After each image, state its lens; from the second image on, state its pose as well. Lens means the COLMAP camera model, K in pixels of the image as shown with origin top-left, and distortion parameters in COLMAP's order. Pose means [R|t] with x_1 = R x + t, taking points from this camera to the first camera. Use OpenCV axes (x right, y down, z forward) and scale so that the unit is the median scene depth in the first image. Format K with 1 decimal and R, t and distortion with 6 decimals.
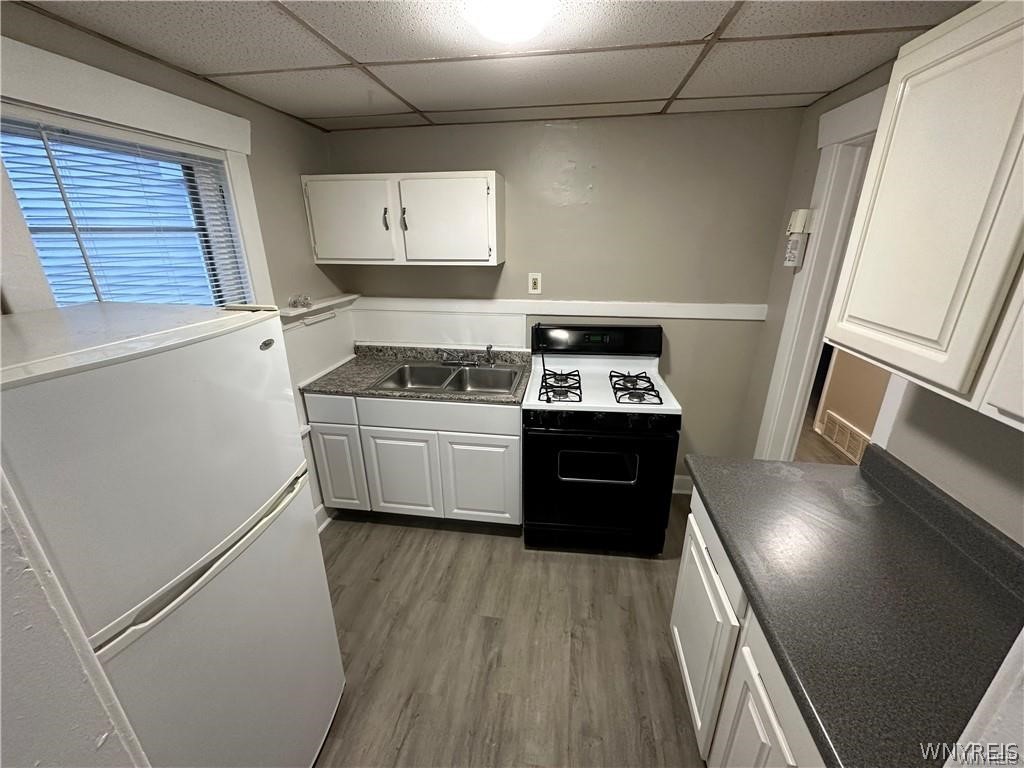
lens RADIAL K [[407.5, 0, 513.9], [0, 407.5, 380.6], [0, 0, 1]] dist [-0.004027, -0.000073]
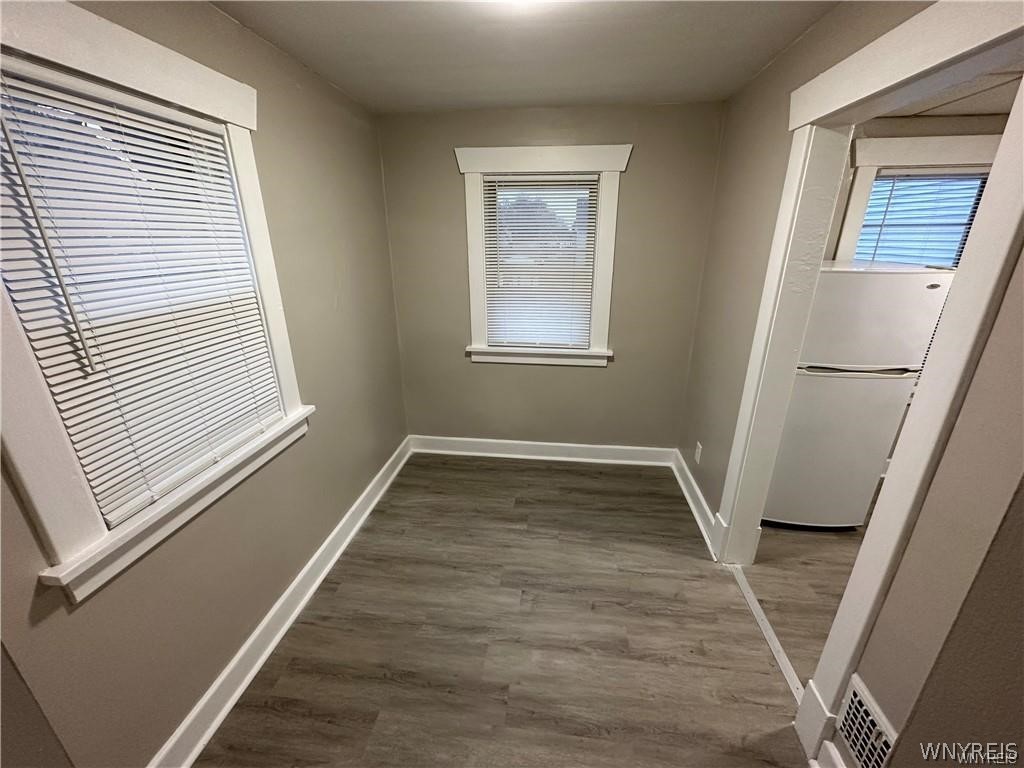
lens RADIAL K [[407.5, 0, 511.5], [0, 407.5, 381.7], [0, 0, 1]] dist [-0.004027, -0.000073]
pose [[0.025199, 0.336849, -0.941221, 0.736598], [-0.333216, 0.890508, 0.309778, 0.220458], [0.942514, 0.305824, 0.134684, -0.551172]]
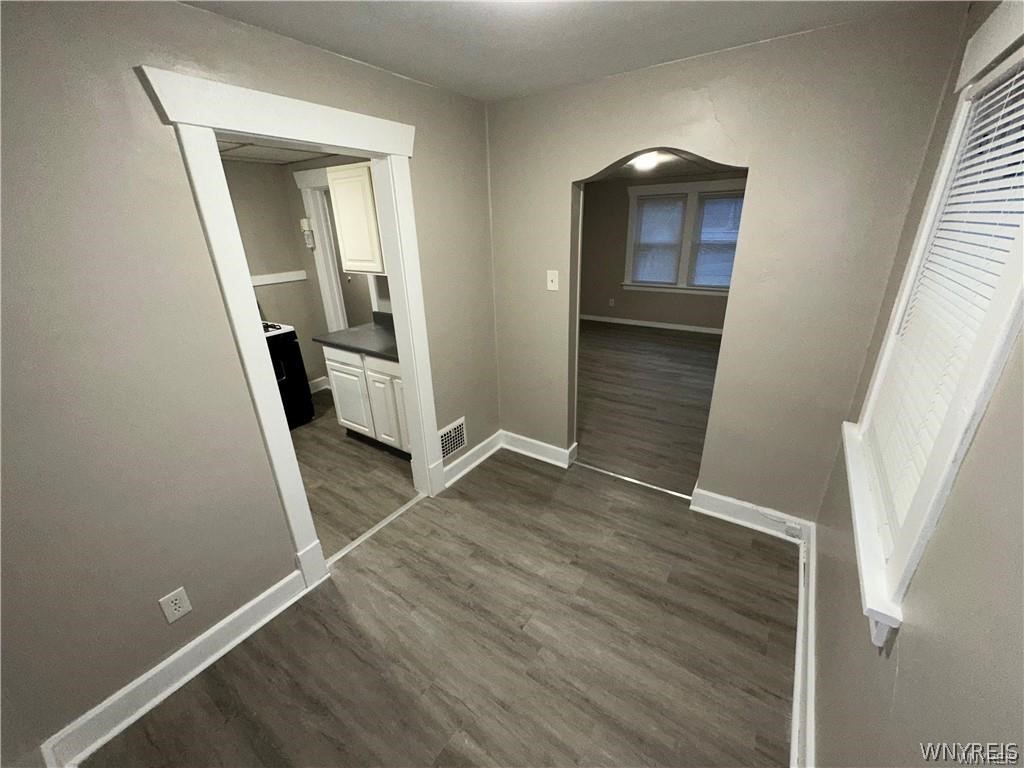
lens RADIAL K [[407.5, 0, 514.2], [0, 407.5, 382.4], [0, 0, 1]] dist [-0.004027, -0.000073]
pose [[0.436938, -0.336907, 0.834014, -0.875510], [0.328138, 0.923009, 0.200947, 0.292918], [-0.837503, 0.185870, 0.513850, -0.837586]]
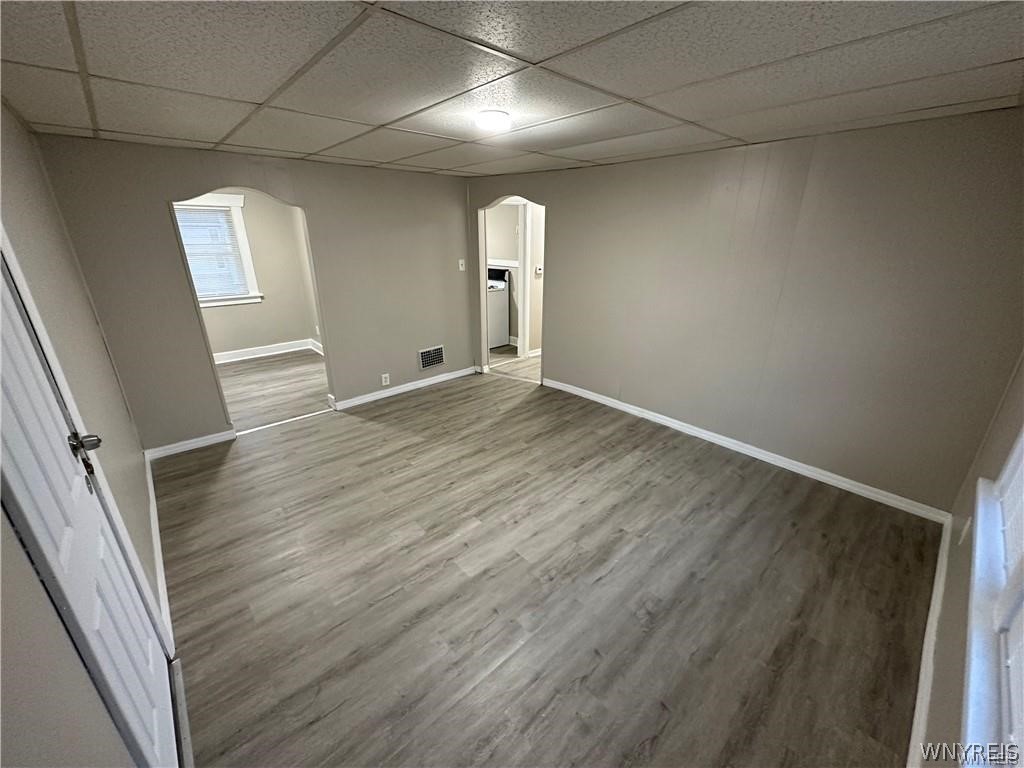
lens RADIAL K [[407.5, 0, 512.9], [0, 407.5, 381.8], [0, 0, 1]] dist [-0.004027, -0.000073]
pose [[0.772401, 0.223079, -0.594670, 2.954545], [-0.218416, 0.972479, 0.081113, 0.478044], [0.596399, 0.067234, 0.799867, -1.401008]]
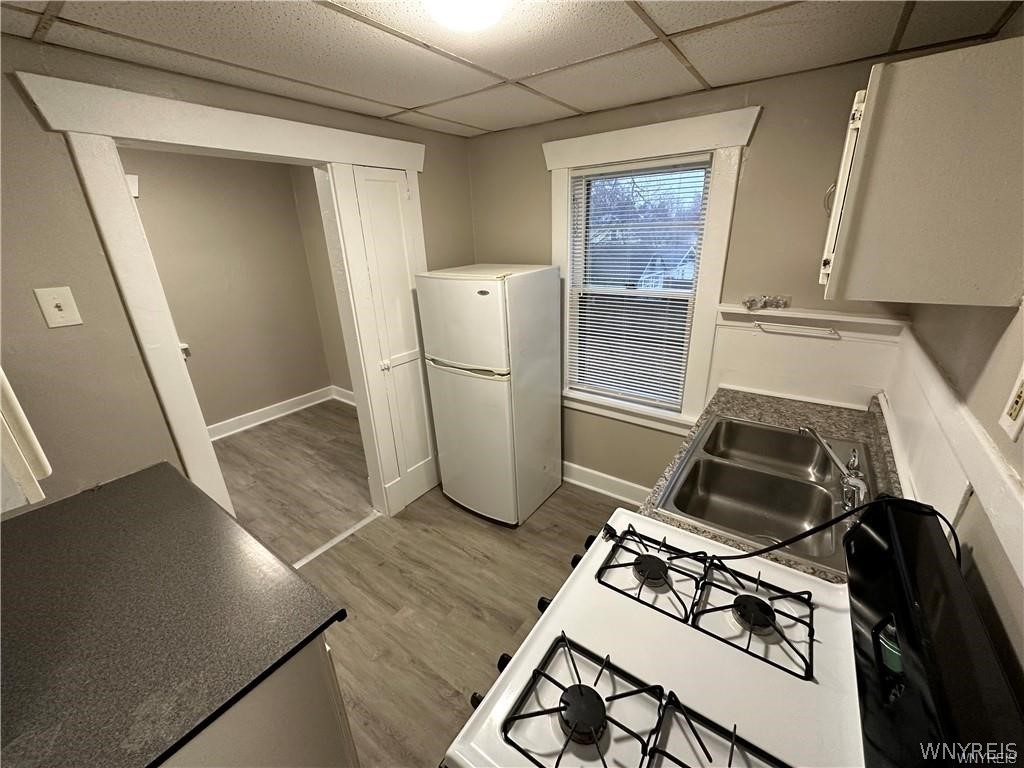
lens RADIAL K [[407.5, 0, 511.9], [0, 407.5, 378.8], [0, 0, 1]] dist [-0.004027, -0.000073]
pose [[-0.460989, 0.323179, -0.826465, 0.644488], [-0.266191, 0.838080, 0.476197, -0.428993], [0.846541, 0.439519, -0.300319, 1.144891]]
